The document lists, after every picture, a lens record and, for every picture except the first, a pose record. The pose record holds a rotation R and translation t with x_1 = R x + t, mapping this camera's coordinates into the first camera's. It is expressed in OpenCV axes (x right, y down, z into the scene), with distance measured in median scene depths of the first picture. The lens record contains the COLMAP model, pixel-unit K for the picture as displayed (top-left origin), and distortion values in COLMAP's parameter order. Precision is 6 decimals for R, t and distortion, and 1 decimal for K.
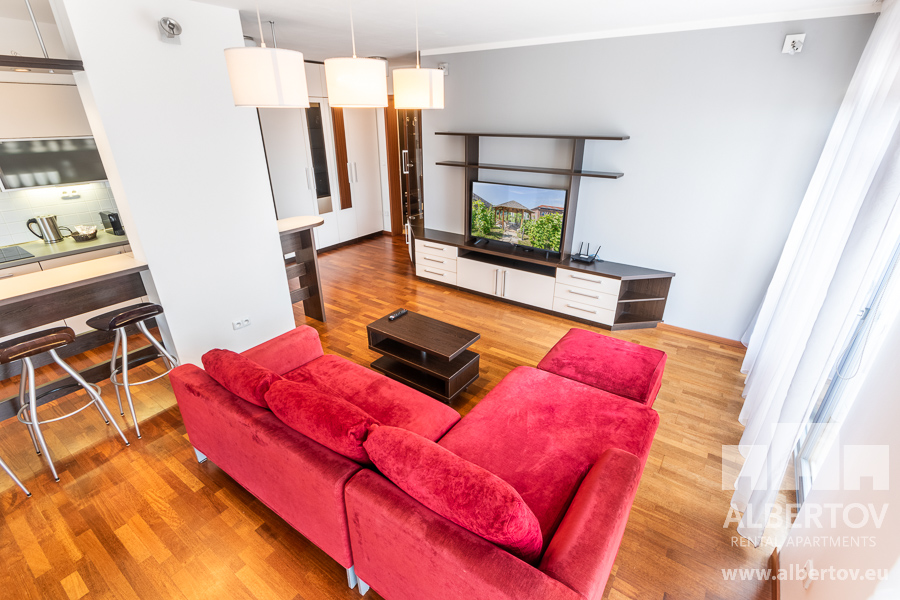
lens RADIAL K [[414.2, 0, 451.5], [0, 414.2, 301.0], [0, 0, 1]] dist [0.000357, 0.000058]
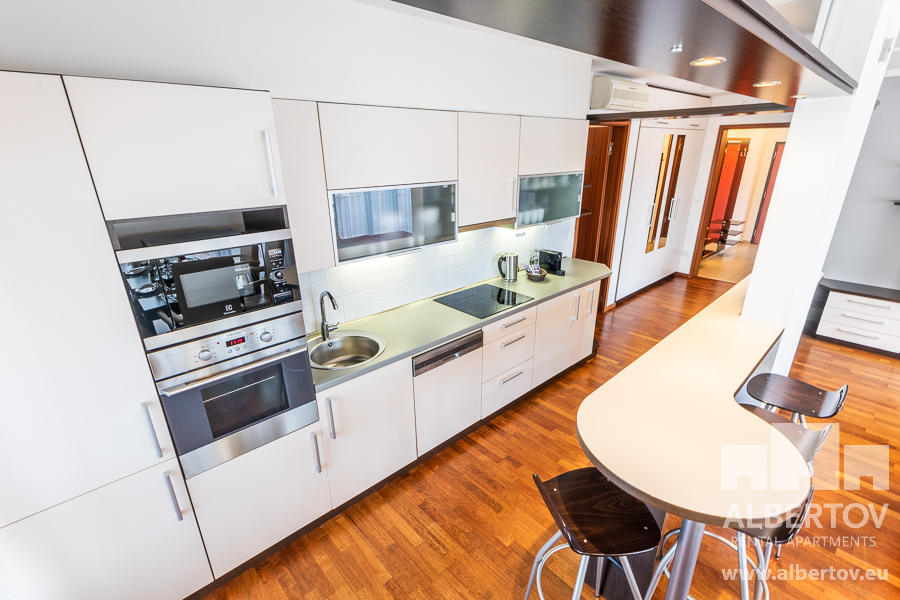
lens RADIAL K [[414.2, 0, 450.7], [0, 414.2, 302.1], [0, 0, 1]] dist [0.000357, 0.000058]
pose [[0.977629, 0.063191, -0.200621, -0.704272], [-0.076448, 0.995325, -0.059029, -0.021683], [0.195953, 0.073046, 0.977889, 0.036677]]
